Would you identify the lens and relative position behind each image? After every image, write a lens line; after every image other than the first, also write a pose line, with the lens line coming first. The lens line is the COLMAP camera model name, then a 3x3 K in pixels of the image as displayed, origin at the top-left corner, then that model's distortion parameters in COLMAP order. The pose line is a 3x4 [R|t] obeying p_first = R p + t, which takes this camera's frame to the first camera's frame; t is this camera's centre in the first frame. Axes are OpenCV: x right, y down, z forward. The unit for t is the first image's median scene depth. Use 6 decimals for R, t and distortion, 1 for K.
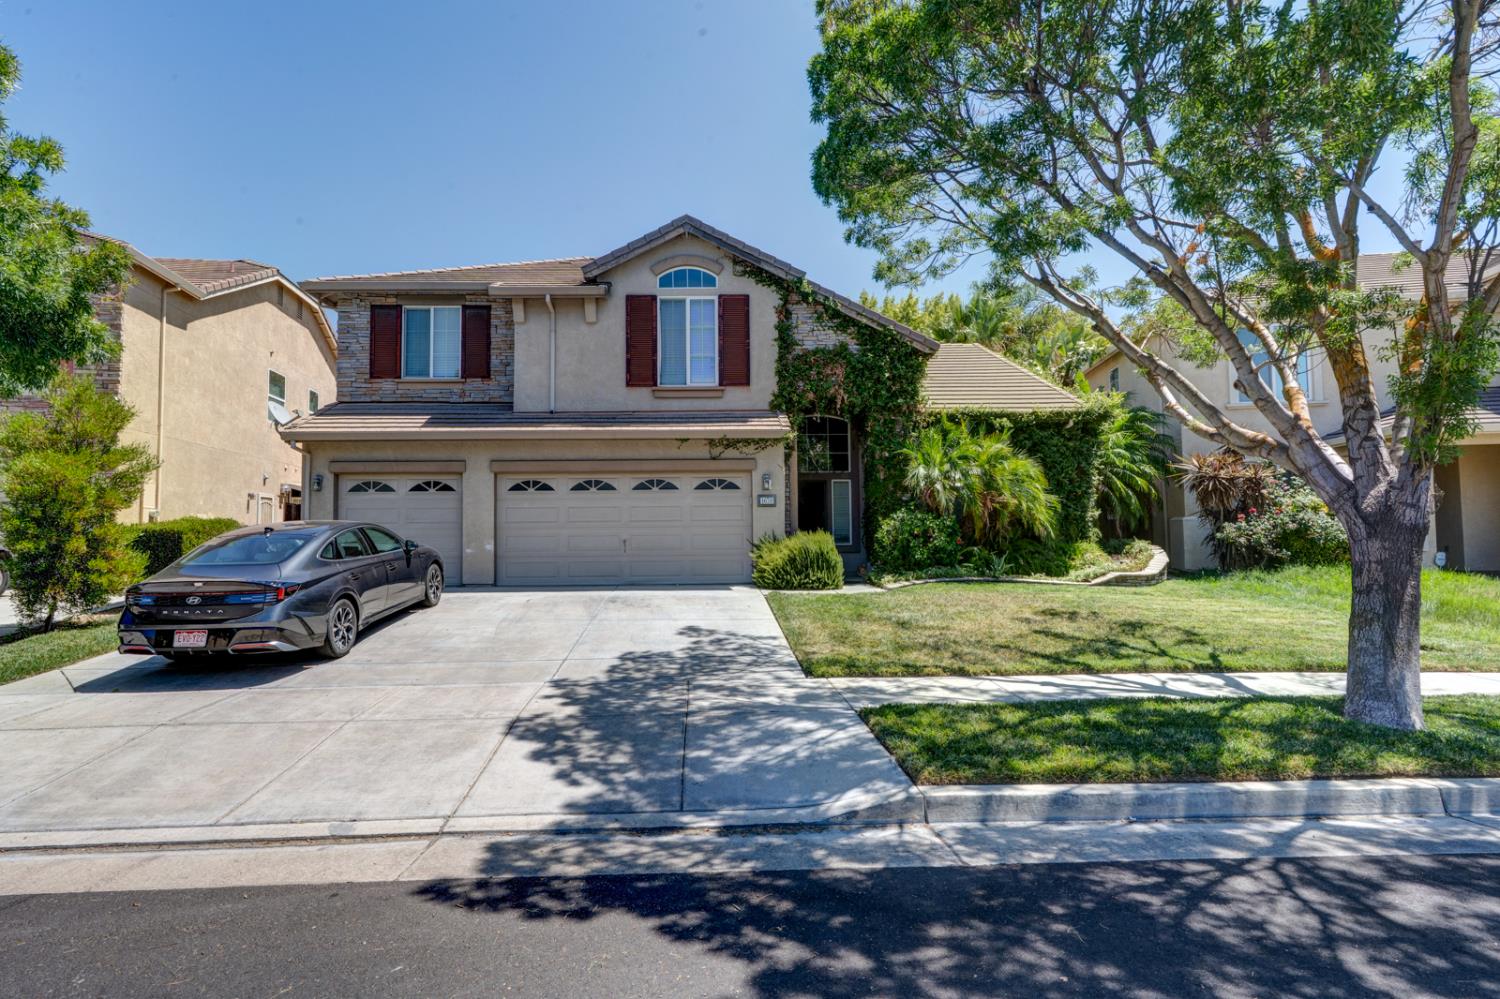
lens RADIAL K [[702.6, 0, 805.9], [0, 702.6, 495.7], [0, 0, 1]] dist [-0.002260, -0.000337]
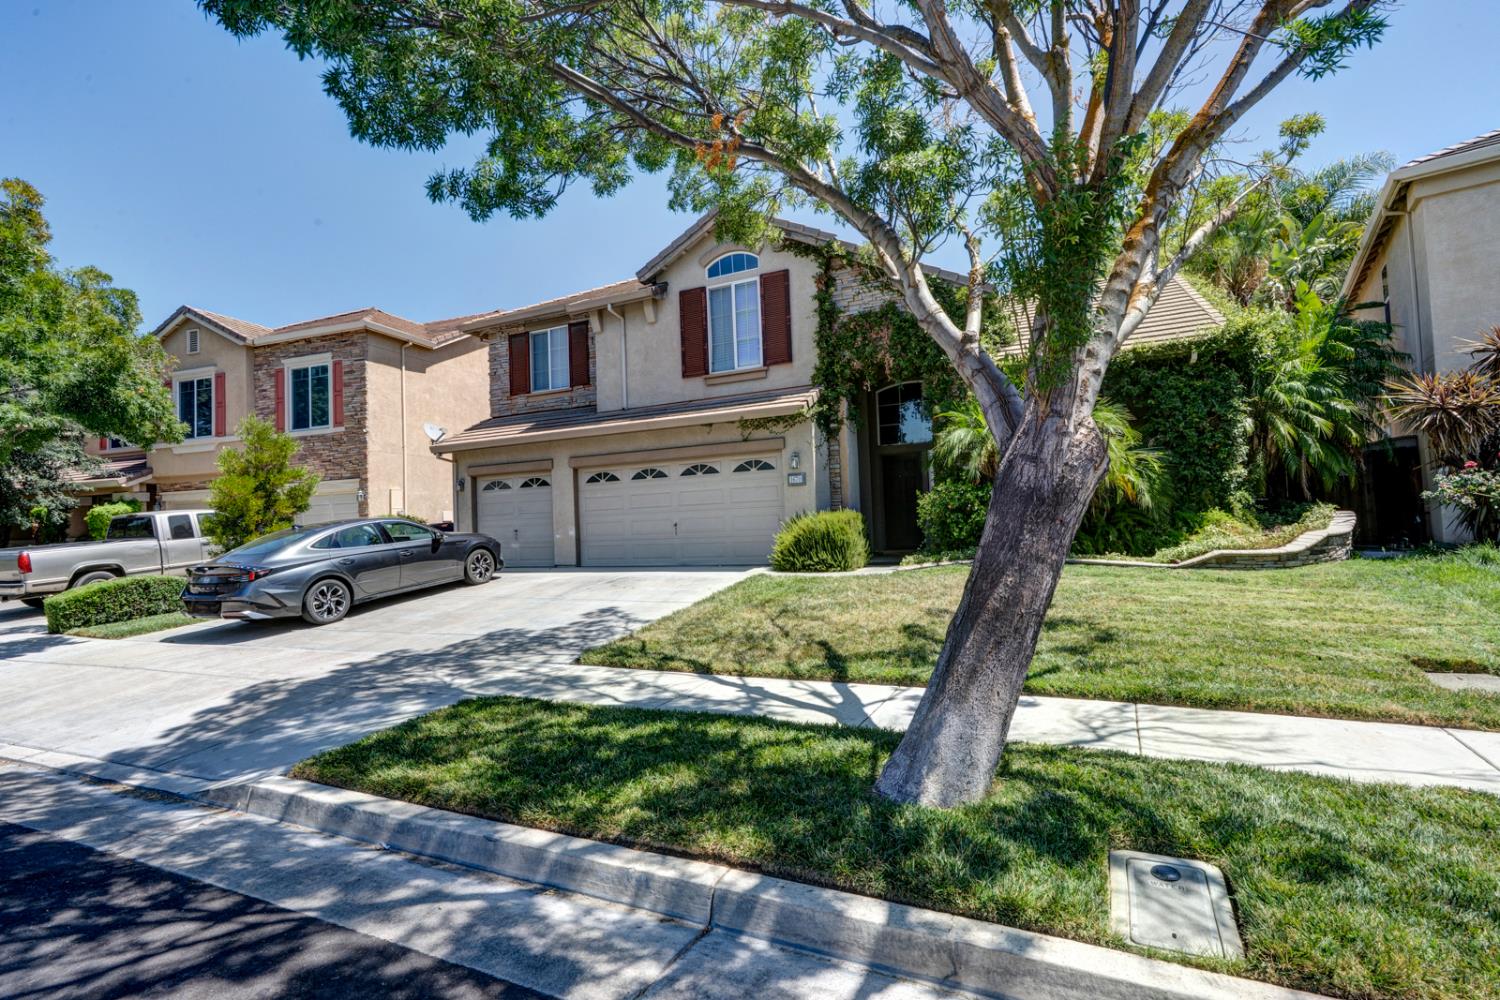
lens RADIAL K [[702.6, 0, 805.9], [0, 702.6, 496.2], [0, 0, 1]] dist [-0.002260, -0.000337]
pose [[0.892499, -0.040856, -0.449196, 0.381291], [0.057034, 0.998118, 0.022537, 0.008636], [0.447429, -0.045734, 0.893149, 0.131468]]
